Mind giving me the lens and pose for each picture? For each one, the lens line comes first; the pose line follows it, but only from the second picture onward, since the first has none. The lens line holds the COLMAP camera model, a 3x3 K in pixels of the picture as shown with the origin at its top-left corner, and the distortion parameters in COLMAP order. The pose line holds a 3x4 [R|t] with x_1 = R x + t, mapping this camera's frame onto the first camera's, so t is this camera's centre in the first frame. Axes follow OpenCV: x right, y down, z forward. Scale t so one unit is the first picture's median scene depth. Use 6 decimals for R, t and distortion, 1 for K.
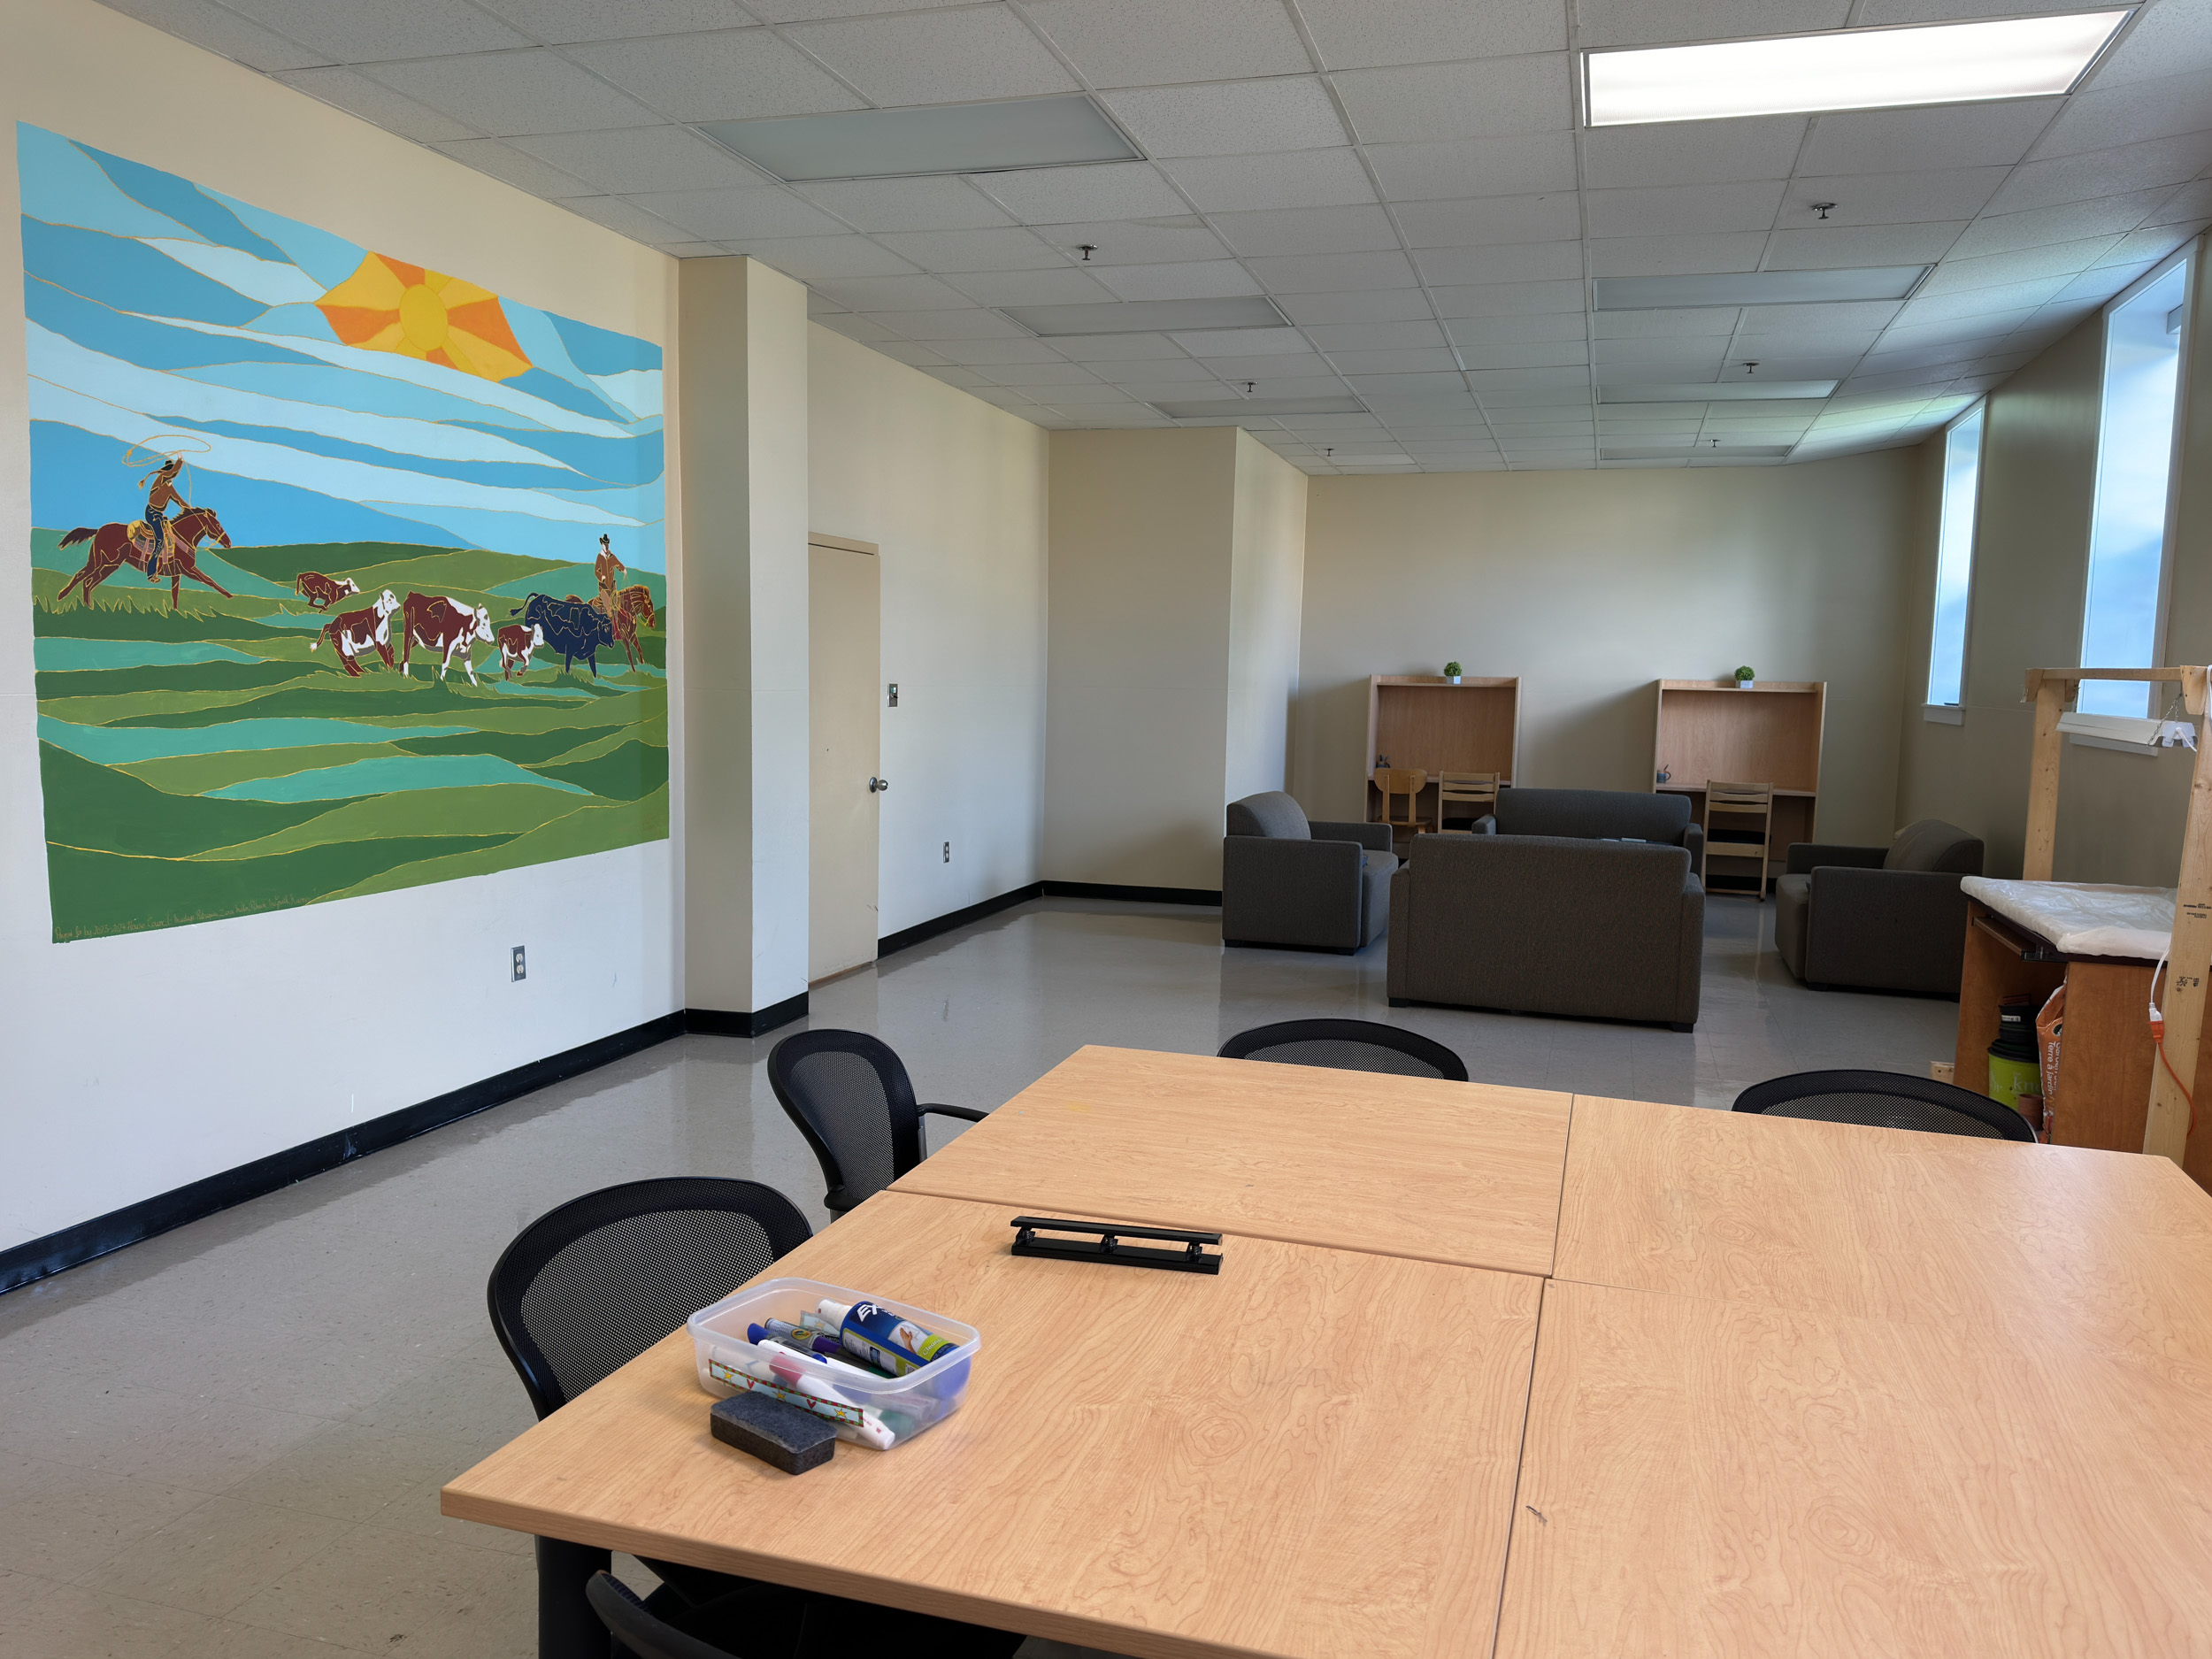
lens RADIAL K [[1652.6, 0, 1110.5], [0, 1652.6, 852.4], [0, 0, 1]] dist [0.095818, -0.132508]
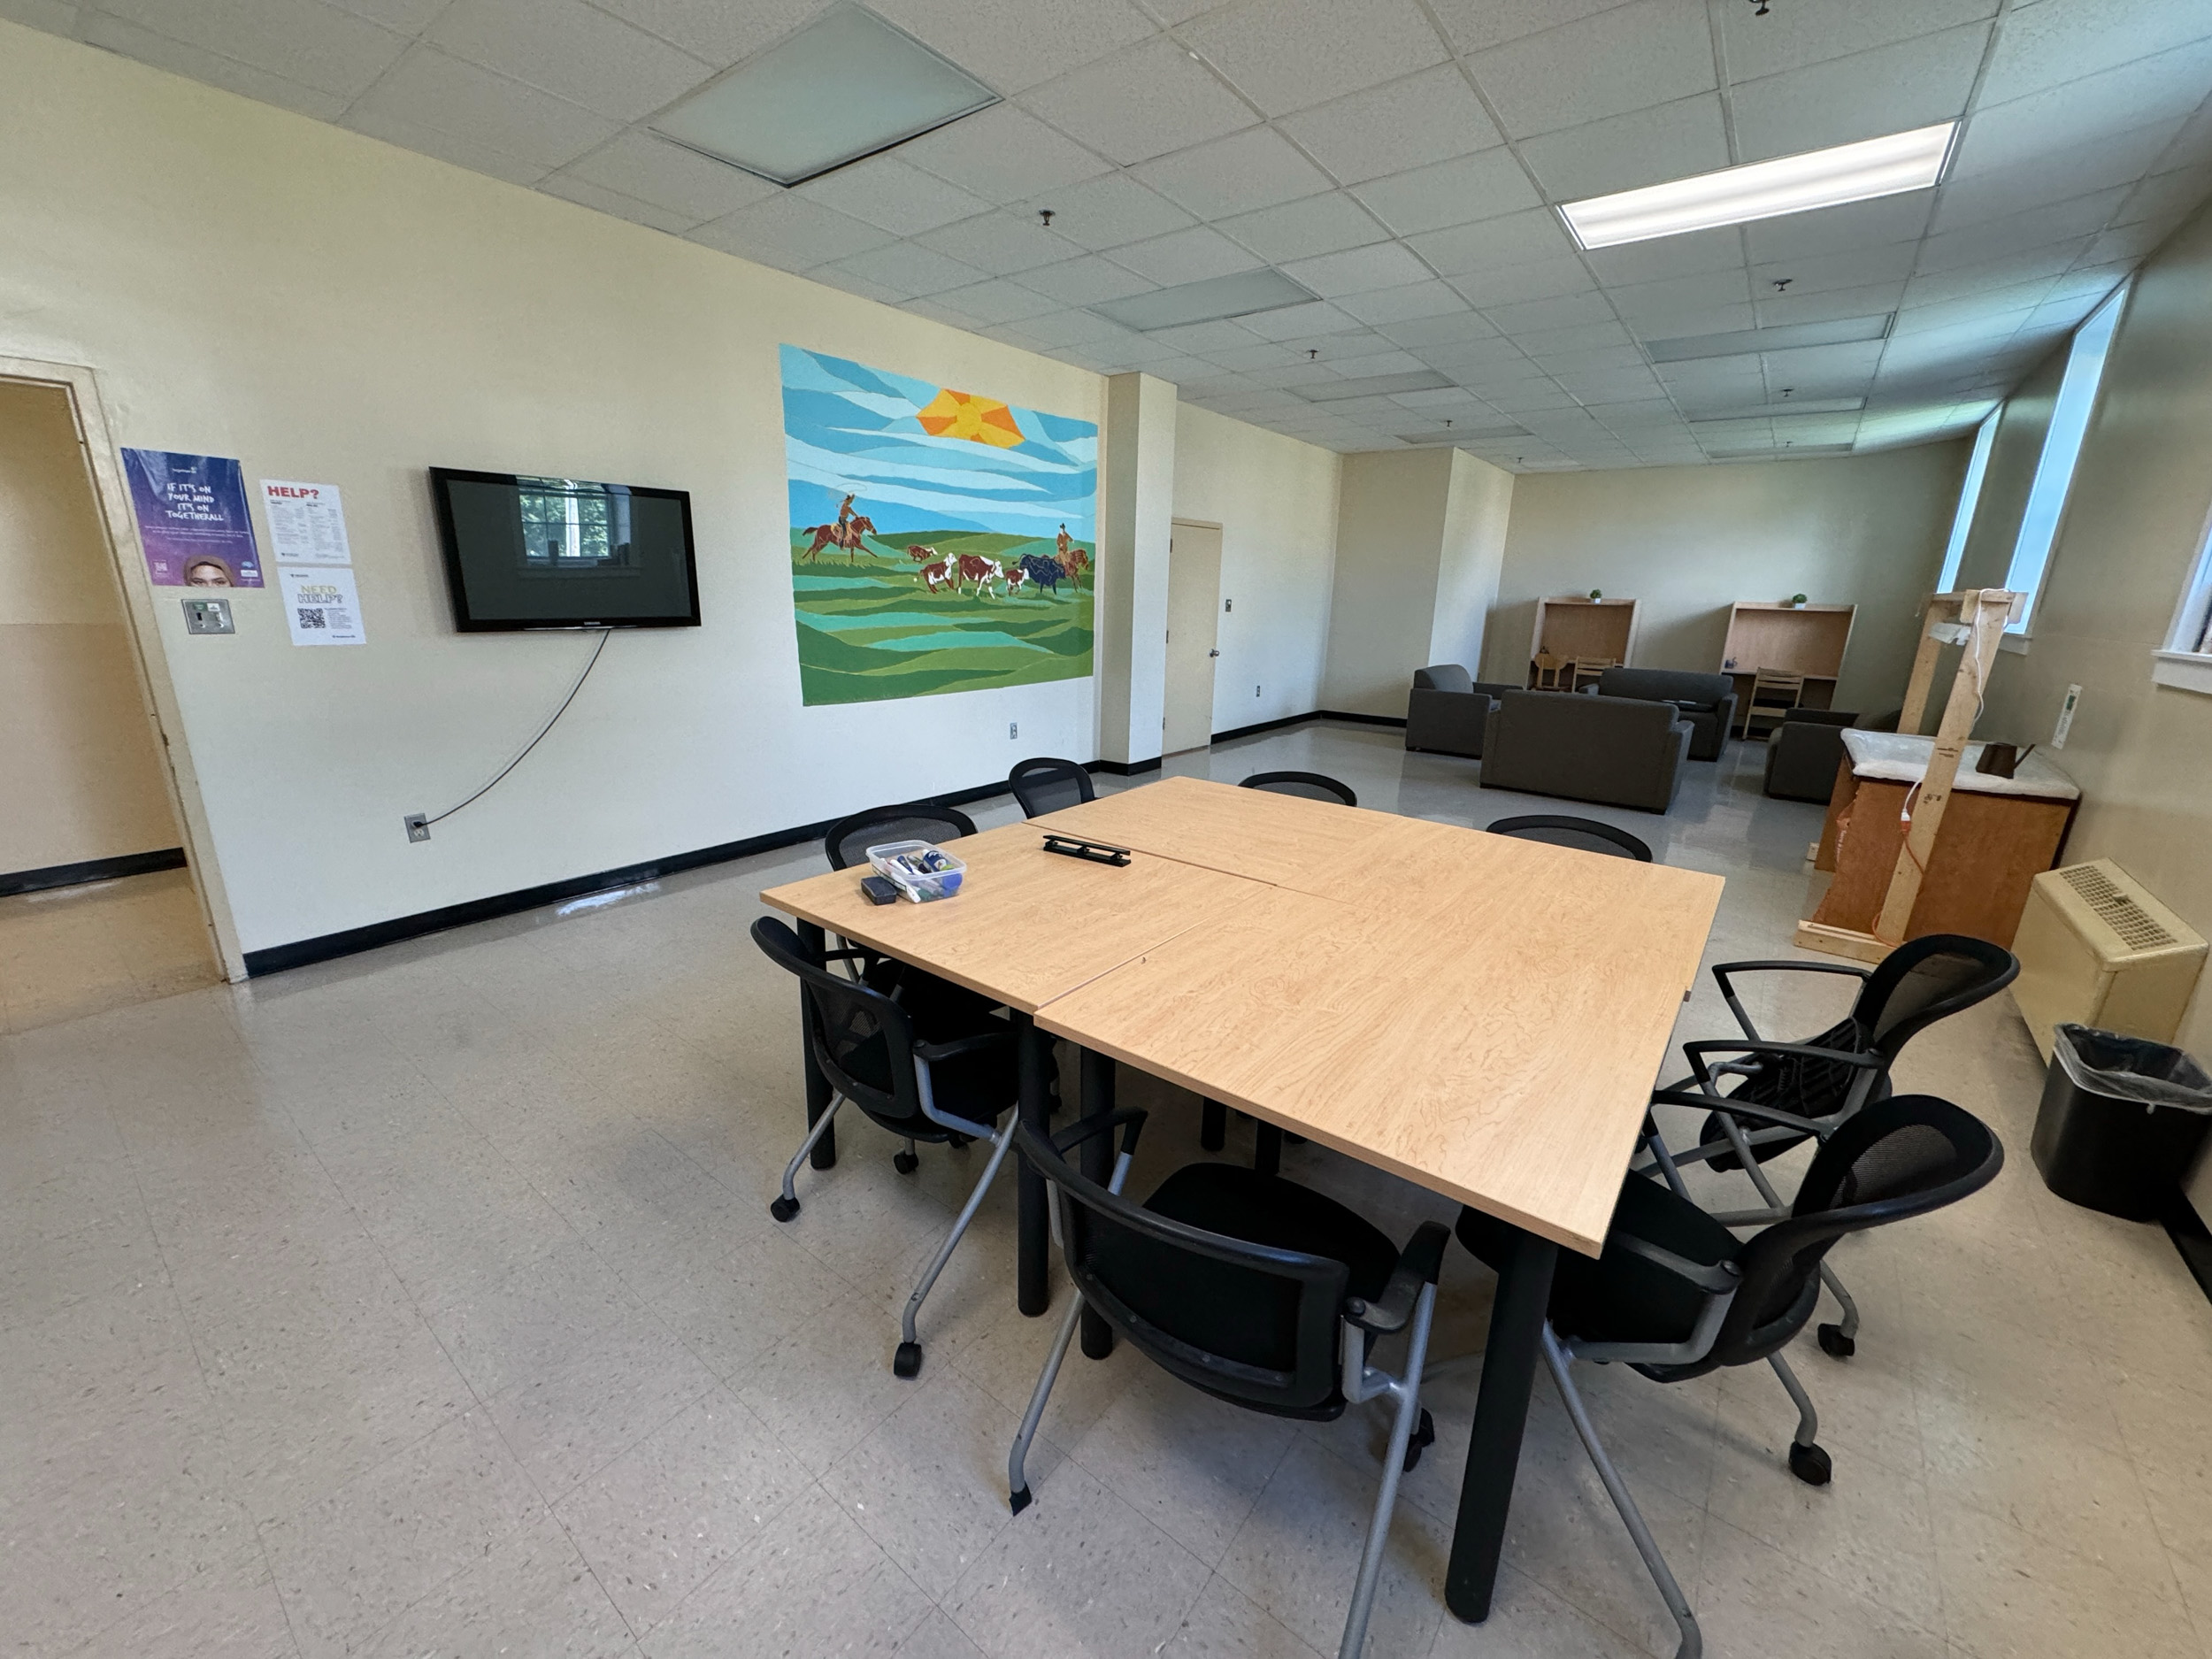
lens RADIAL K [[880.9, 0, 1106.0], [0, 880.9, 829.5], [0, 0, 1]] dist [-0.000145, 0.000153]
pose [[0.934791, 0.094778, -0.342321, 0.160332], [-0.042579, 0.986694, 0.156913, 0.008160], [0.352638, -0.132105, 0.926388, -0.030057]]
